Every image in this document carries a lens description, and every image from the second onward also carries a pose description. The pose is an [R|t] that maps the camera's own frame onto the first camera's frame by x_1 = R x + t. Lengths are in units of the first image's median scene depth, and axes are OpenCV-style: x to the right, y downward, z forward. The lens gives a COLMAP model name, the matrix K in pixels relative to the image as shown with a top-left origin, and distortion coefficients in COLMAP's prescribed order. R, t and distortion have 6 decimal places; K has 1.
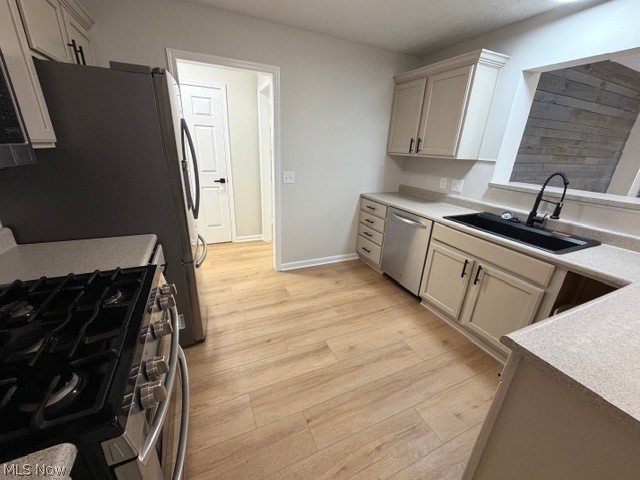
lens RADIAL K [[255.5, 0, 320.0], [0, 255.5, 240.0], [0, 0, 1]] dist [0.000887, 0.000149]
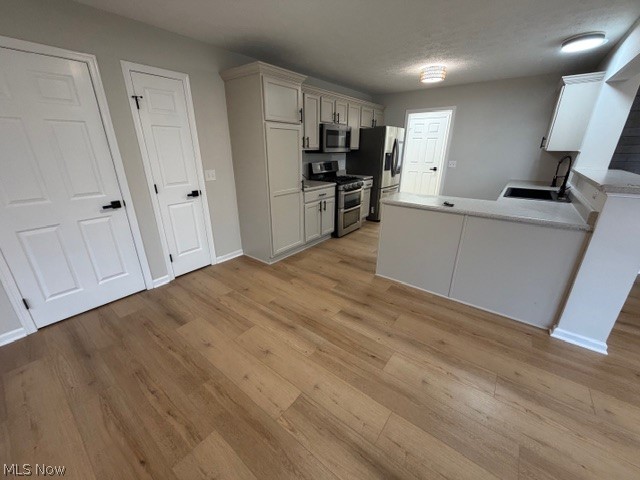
lens RADIAL K [[255.5, 0, 320.0], [0, 255.5, 240.0], [0, 0, 1]] dist [0.000887, 0.000149]
pose [[0.464848, 0.264443, -0.844977, 1.071473], [-0.289395, 0.947316, 0.137266, 0.265179], [0.836760, 0.180725, 0.516887, -0.571715]]
